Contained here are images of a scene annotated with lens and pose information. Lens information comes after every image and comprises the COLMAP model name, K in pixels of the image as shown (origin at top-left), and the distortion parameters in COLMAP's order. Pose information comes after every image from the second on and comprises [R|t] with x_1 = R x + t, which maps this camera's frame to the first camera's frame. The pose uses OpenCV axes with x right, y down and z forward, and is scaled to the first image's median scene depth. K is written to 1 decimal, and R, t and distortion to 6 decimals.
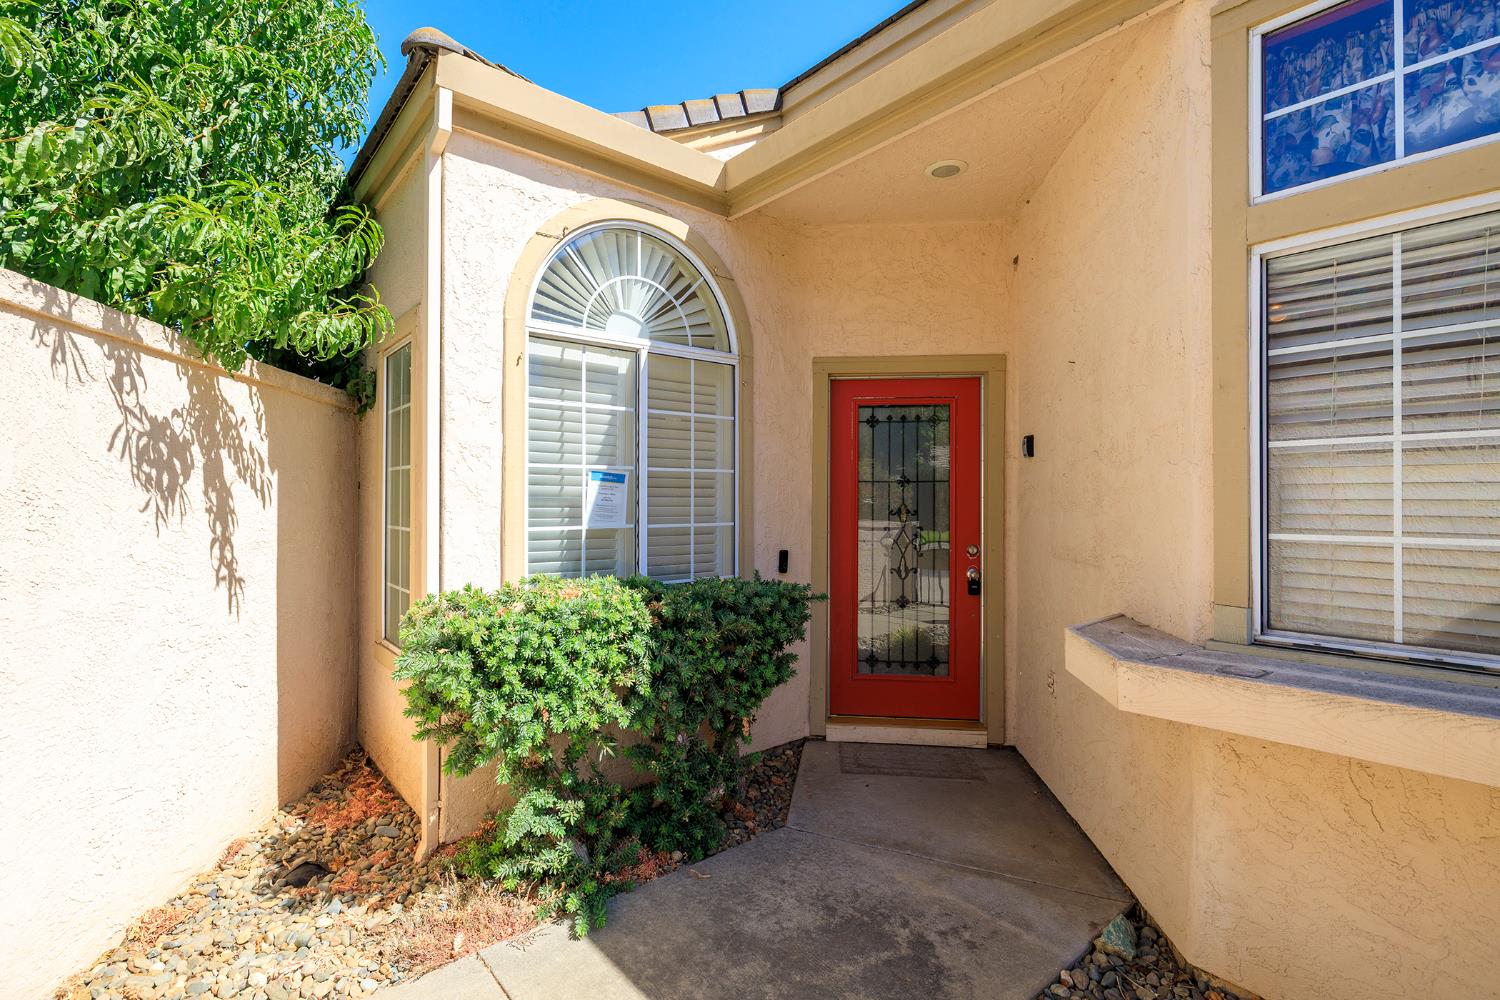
lens RADIAL K [[705.7, 0, 737.0], [0, 705.7, 493.3], [0, 0, 1]] dist [0.000252, -0.000459]
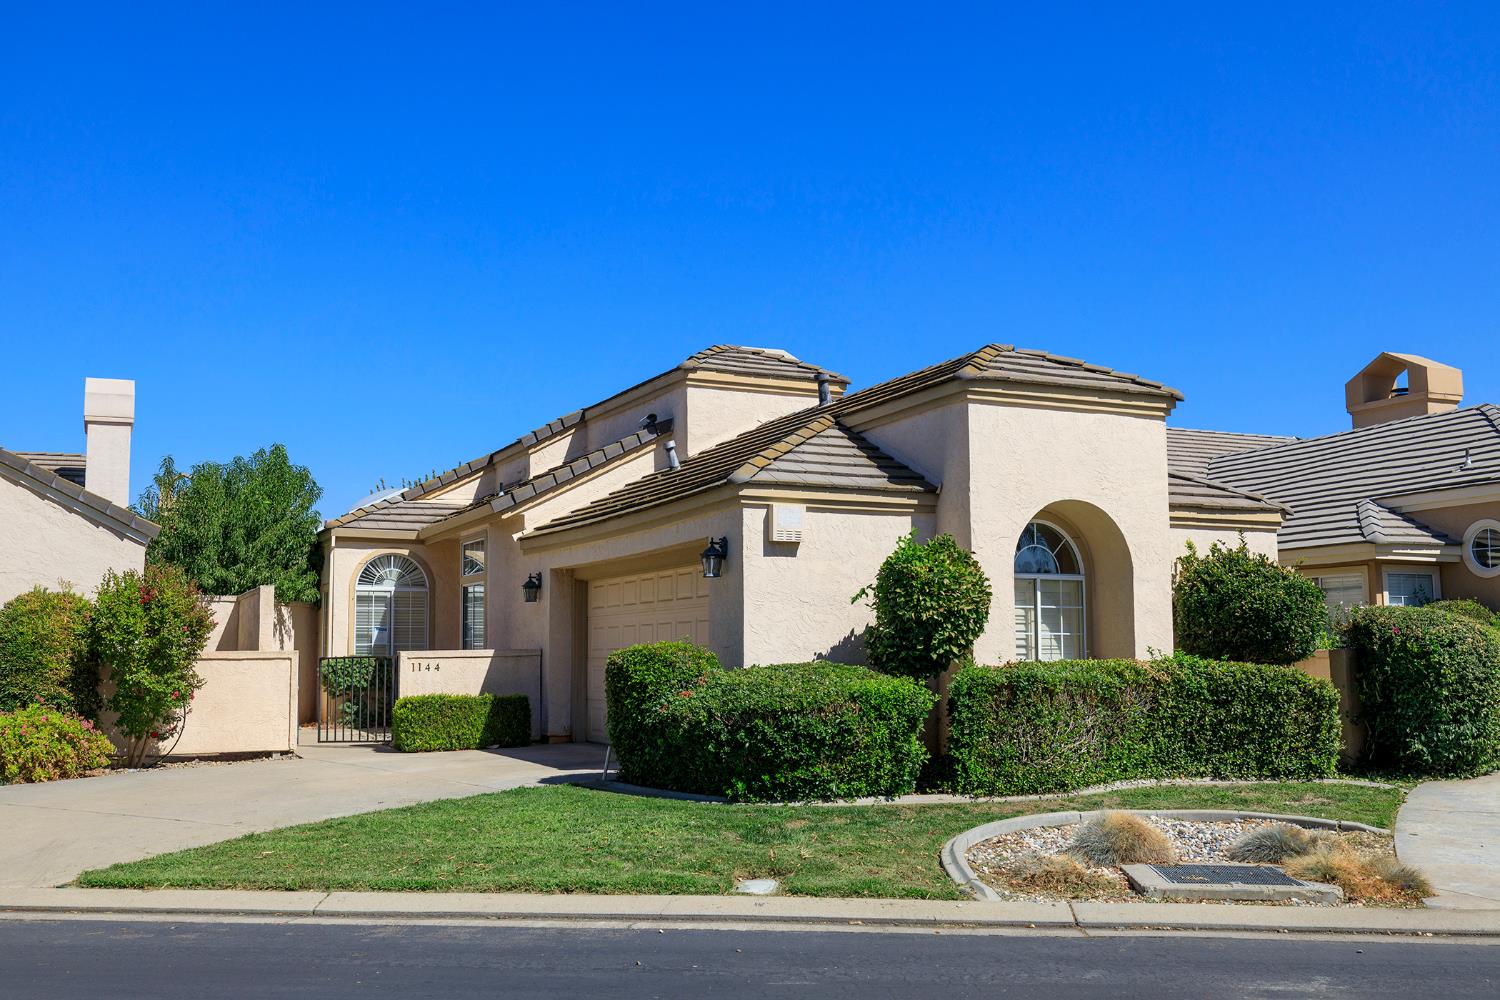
lens RADIAL K [[1505.5, 0, 748.9], [0, 1505.5, 497.3], [0, 0, 1]] dist [0.003944, 0.014007]
pose [[0.966780, -0.047094, -0.251234, 3.677091], [0.020705, 0.994080, -0.106664, 0.168536], [0.254769, 0.097919, 0.962031, -6.074705]]
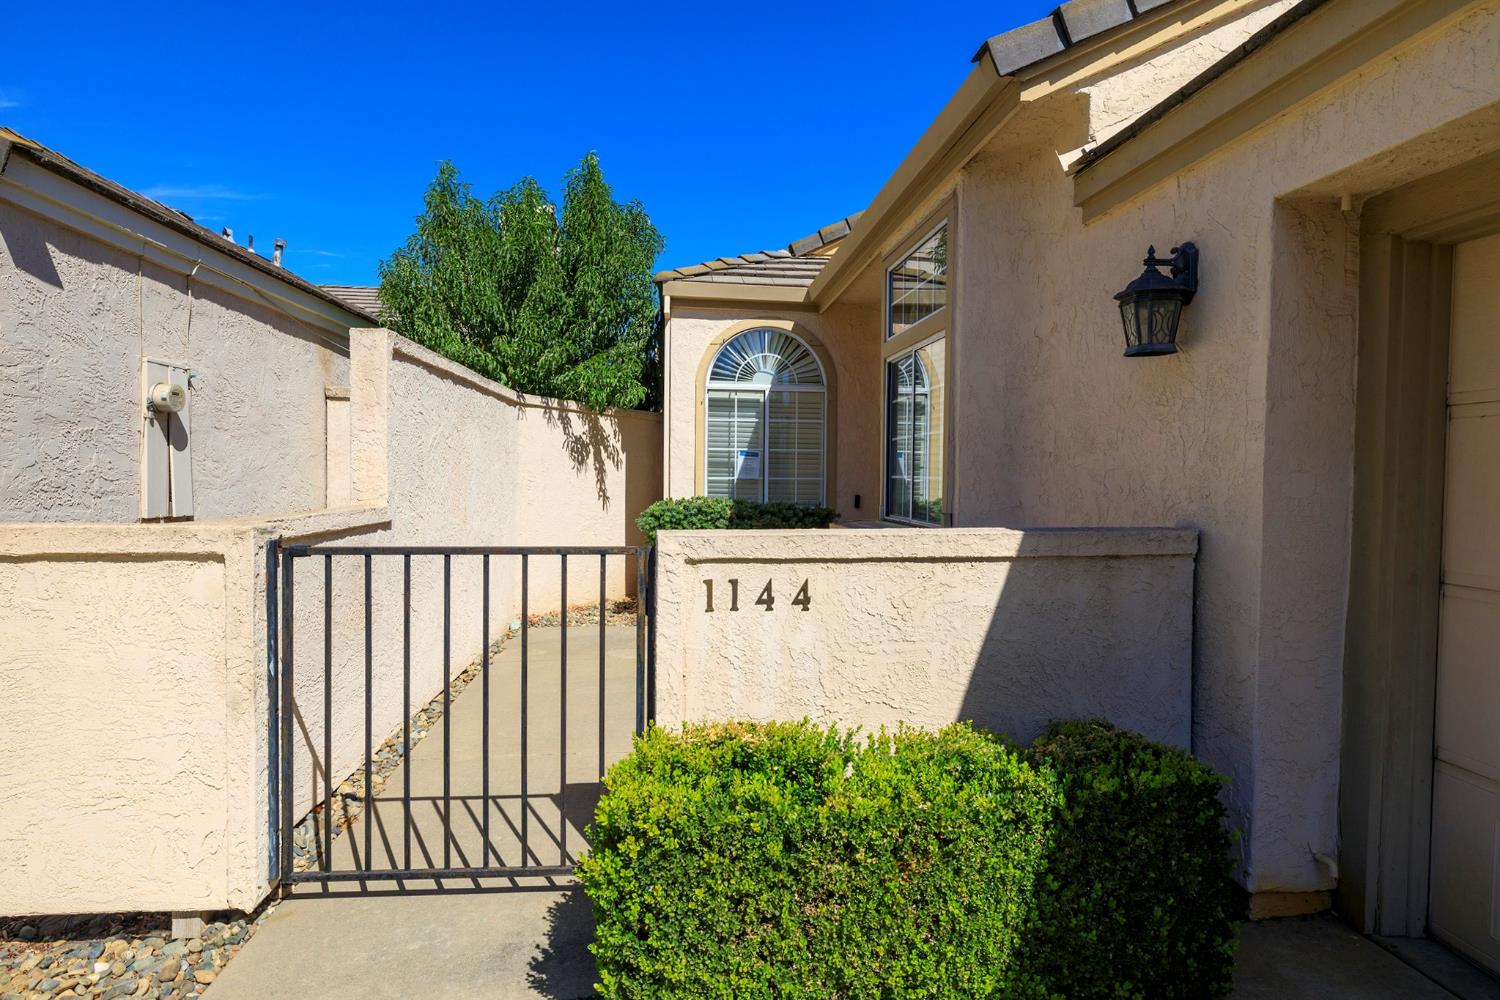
lens RADIAL K [[813.1, 0, 747.4], [0, 813.1, 495.8], [0, 0, 1]] dist [0.007318, 0.000343]
pose [[0.825771, 0.011799, -0.563882, 1.245729], [0.001483, 0.999732, 0.023091, 0.046637], [0.564004, -0.019904, 0.825532, -1.032204]]
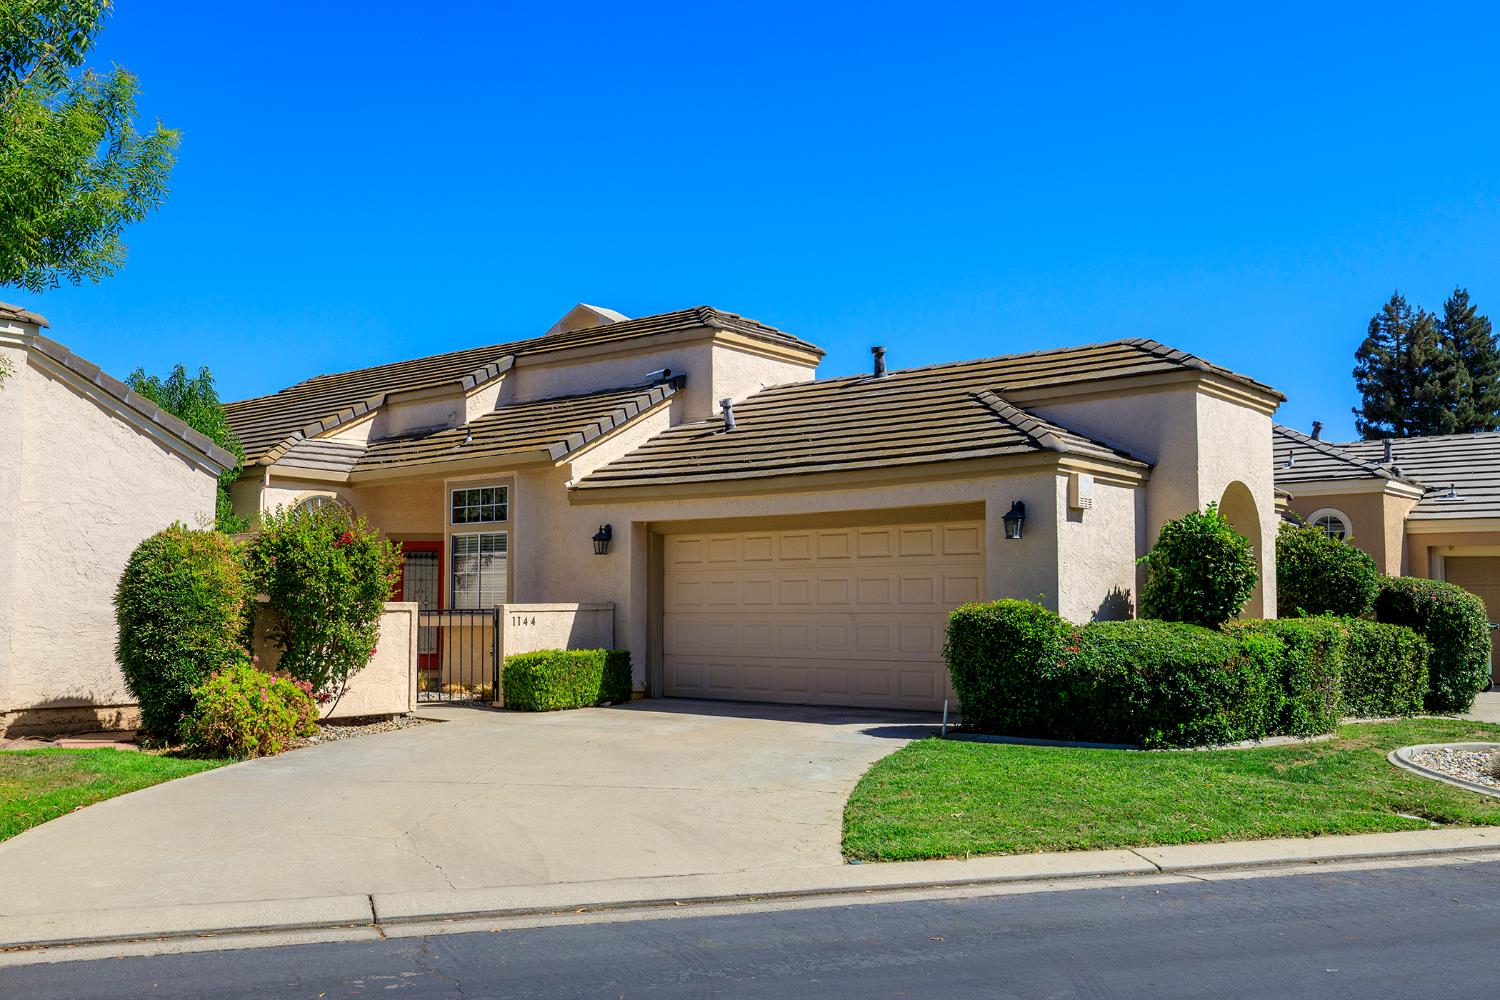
lens RADIAL K [[1426.6, 0, 748.6], [0, 1426.6, 499.8], [0, 0, 1]] dist [-0.004864, -0.003124]
pose [[0.981514, 0.003225, 0.191363, 0.553868], [0.010748, 0.997351, -0.071935, 0.112089], [-0.191088, 0.072662, 0.978880, -5.997278]]
